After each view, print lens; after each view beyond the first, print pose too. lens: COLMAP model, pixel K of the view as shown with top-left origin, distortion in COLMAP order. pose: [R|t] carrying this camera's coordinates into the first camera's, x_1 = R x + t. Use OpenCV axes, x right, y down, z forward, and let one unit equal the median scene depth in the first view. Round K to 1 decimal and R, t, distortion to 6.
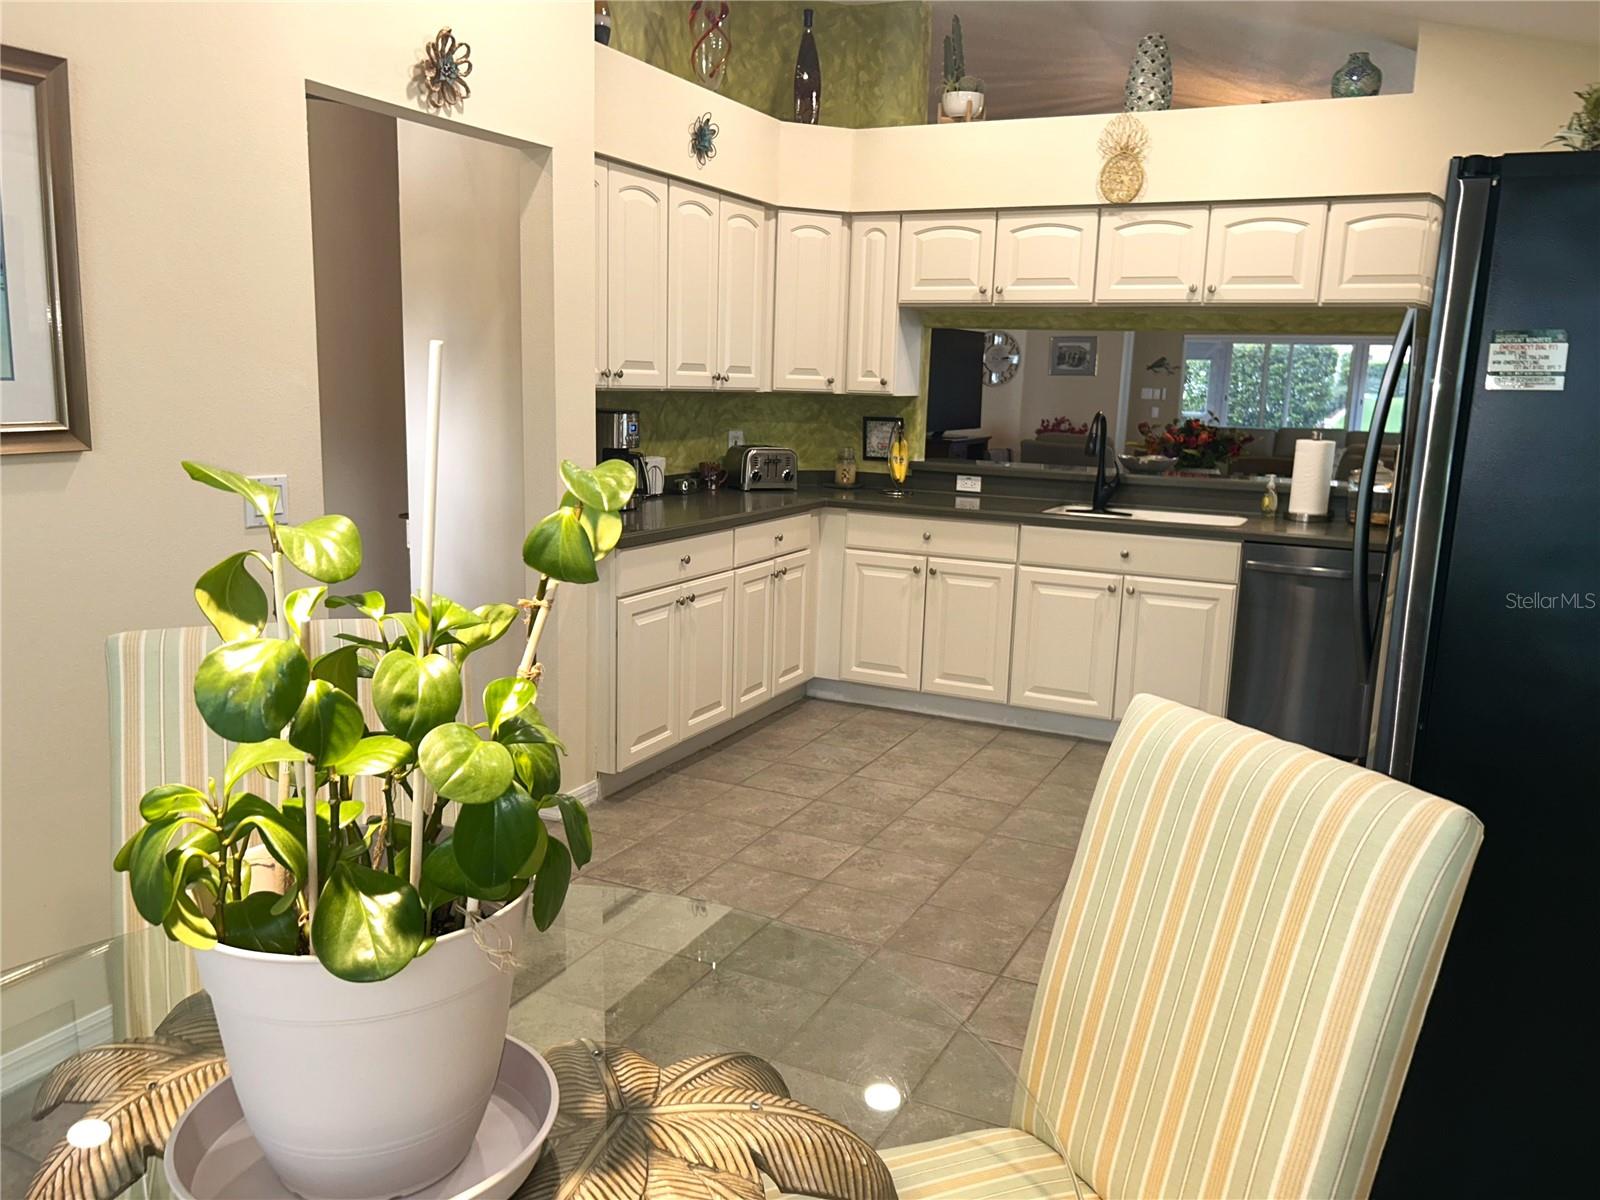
lens RADIAL K [[1243.2, 0, 800.5], [0, 1243.2, 627.0], [0, 0, 1]] dist [0.092426, -0.210803]
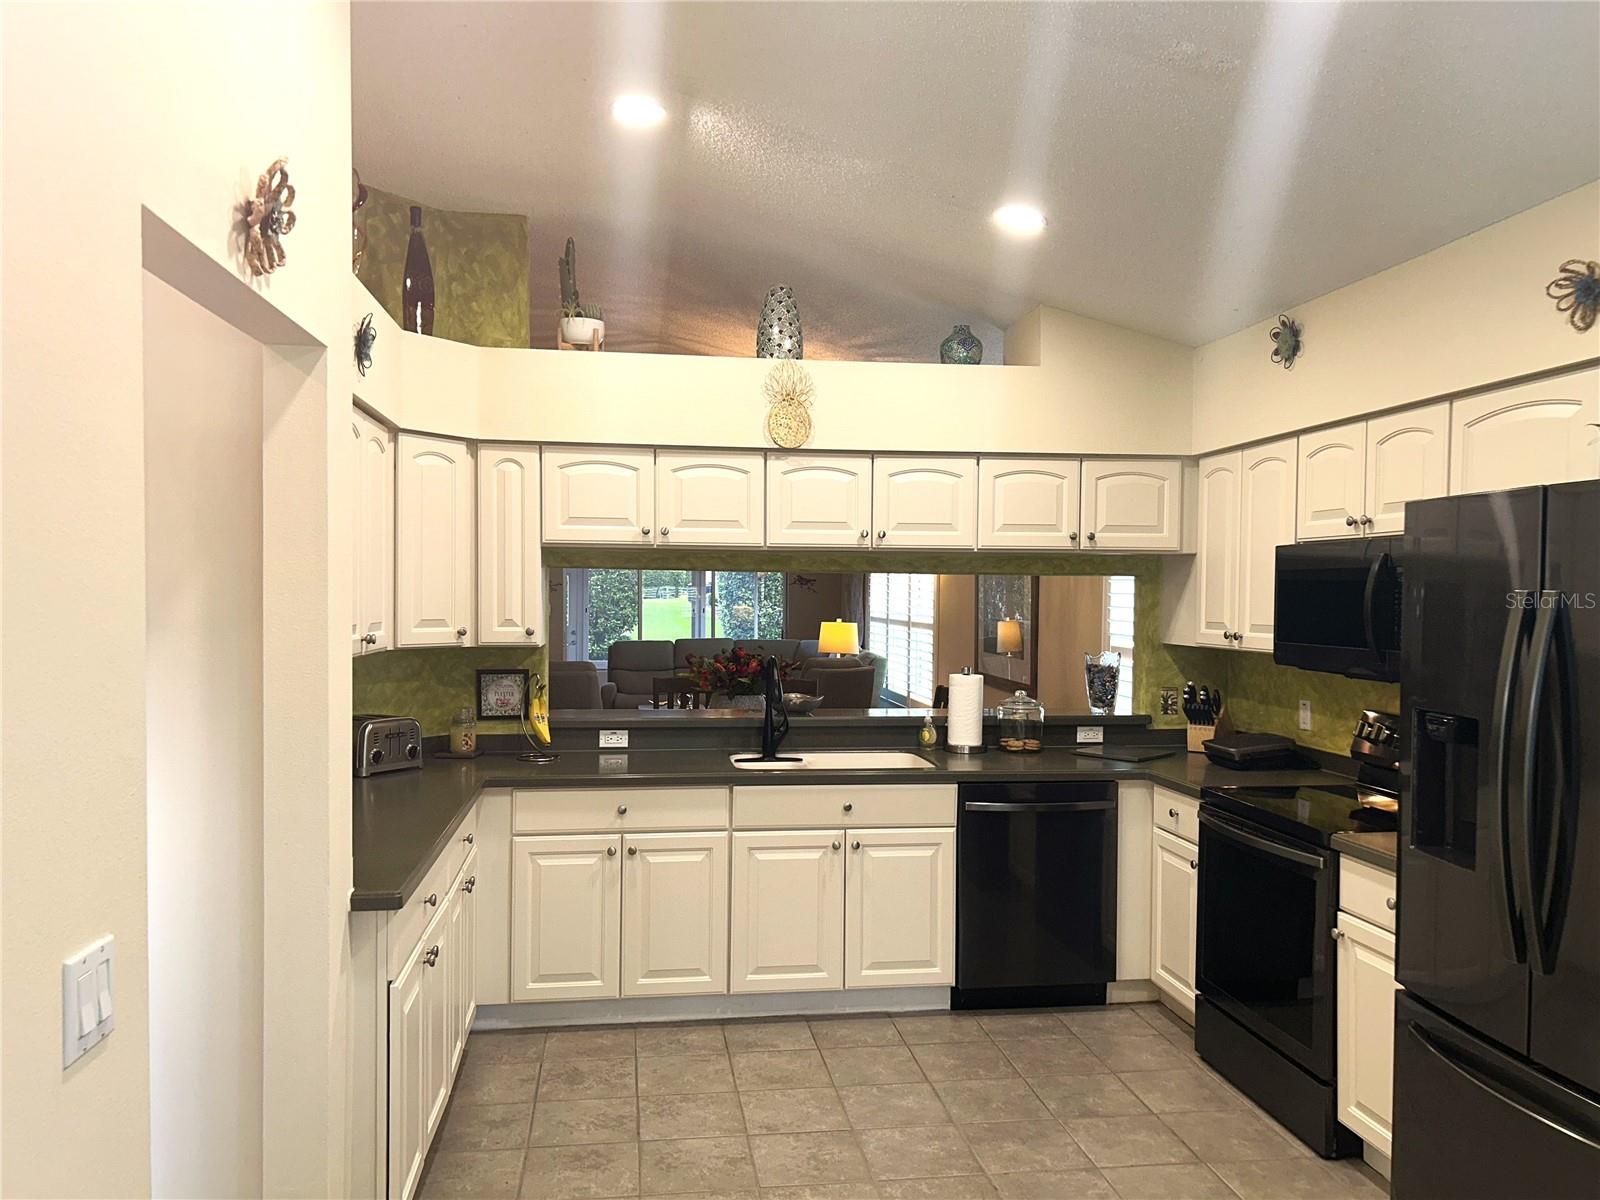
lens RADIAL K [[1193.7, 0, 797.0], [0, 1193.7, 626.1], [0, 0, 1]] dist [0.126343, -0.284748]
pose [[0.828209, -0.038287, 0.559110, -0.251401], [0.126089, 0.984815, -0.119337, -0.083154], [-0.546050, 0.169334, 0.820460, 0.238158]]
